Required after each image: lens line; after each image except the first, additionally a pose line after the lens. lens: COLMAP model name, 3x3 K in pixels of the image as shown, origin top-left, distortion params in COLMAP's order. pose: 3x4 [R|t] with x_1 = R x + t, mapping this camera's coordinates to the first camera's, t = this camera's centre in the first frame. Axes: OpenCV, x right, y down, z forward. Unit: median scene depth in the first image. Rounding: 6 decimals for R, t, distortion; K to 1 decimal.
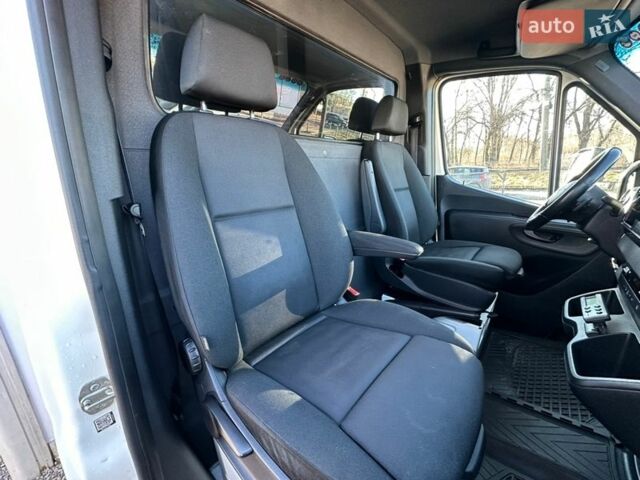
lens RADIAL K [[254.0, 0, 318.5], [0, 254.0, 237.6], [0, 0, 1]] dist [0.003400, 0.000182]
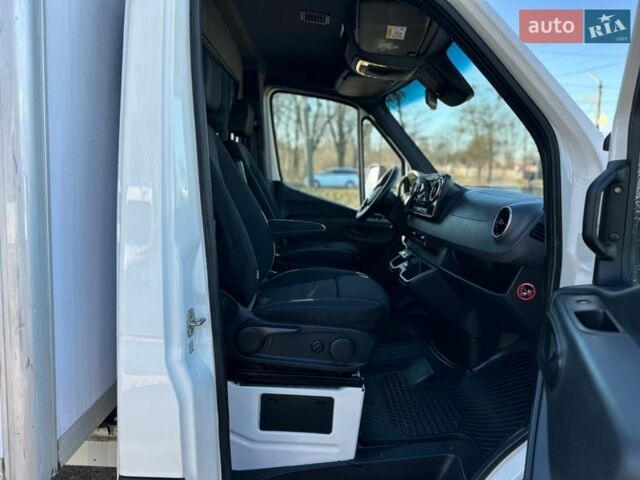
lens RADIAL K [[462.6, 0, 319.6], [0, 462.6, 240.6], [0, 0, 1]] dist [0.055797, -0.048251]
pose [[0.738368, -0.037106, 0.673377, -0.667597], [0.120662, 0.989642, -0.077775, 0.157029], [-0.663516, 0.138677, 0.735197, -0.427679]]
